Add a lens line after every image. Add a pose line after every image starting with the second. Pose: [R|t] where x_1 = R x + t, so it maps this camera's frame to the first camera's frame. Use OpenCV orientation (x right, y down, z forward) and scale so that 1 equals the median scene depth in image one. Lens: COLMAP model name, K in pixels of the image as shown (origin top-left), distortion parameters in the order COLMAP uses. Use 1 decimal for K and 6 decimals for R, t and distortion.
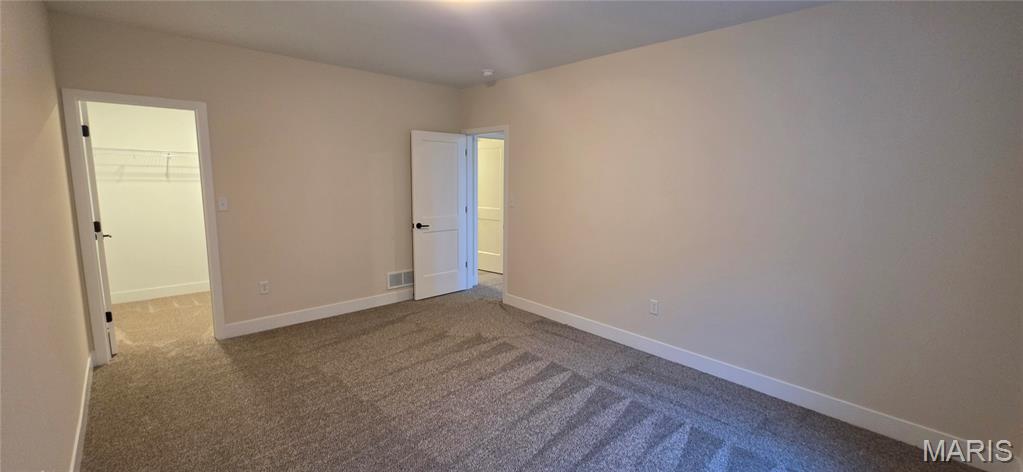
lens RADIAL K [[413.4, 0, 510.9], [0, 413.4, 231.1], [0, 0, 1]] dist [-0.001691, 0.000530]
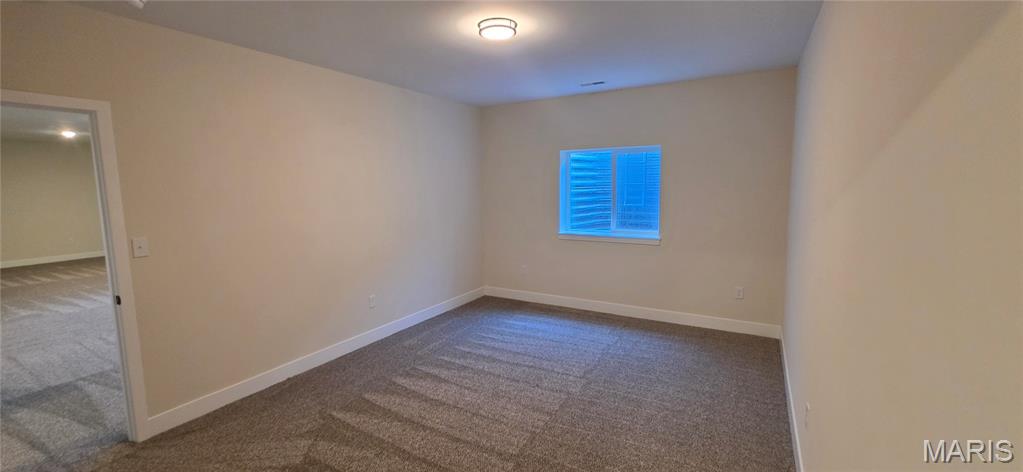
lens RADIAL K [[413.4, 0, 510.9], [0, 413.4, 231.1], [0, 0, 1]] dist [-0.001691, 0.000530]
pose [[-0.280414, -0.118671, 0.952515, -0.858756], [0.142158, 0.976251, 0.163479, -0.146895], [-0.949294, 0.181249, -0.256885, 0.894130]]
